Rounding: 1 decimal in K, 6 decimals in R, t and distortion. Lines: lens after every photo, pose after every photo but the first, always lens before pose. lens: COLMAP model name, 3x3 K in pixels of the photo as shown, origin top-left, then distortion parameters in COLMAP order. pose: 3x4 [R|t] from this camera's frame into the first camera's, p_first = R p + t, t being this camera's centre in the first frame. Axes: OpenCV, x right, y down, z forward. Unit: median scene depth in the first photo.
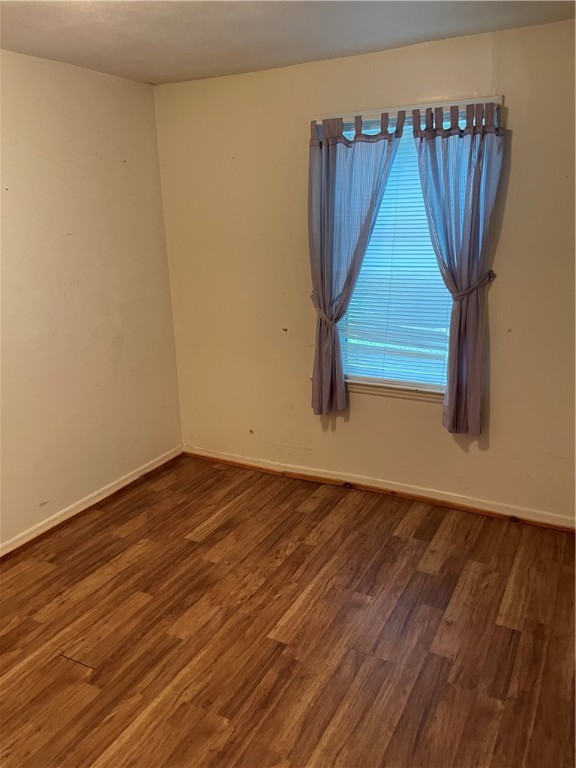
lens RADIAL K [[592.2, 0, 279.5], [0, 592.2, 396.7], [0, 0, 1]] dist [0.100329, -0.134548]
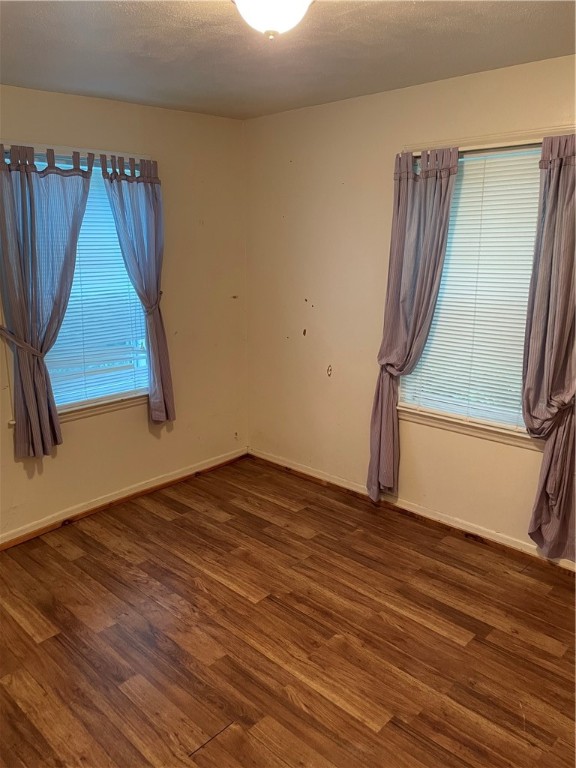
lens RADIAL K [[592.2, 0, 279.5], [0, 592.2, 396.7], [0, 0, 1]] dist [0.100329, -0.134548]
pose [[0.268587, -0.227488, 0.936008, -0.854759], [0.289212, 0.945925, 0.146909, -0.111206], [-0.918813, 0.231247, 0.319855, 0.429913]]
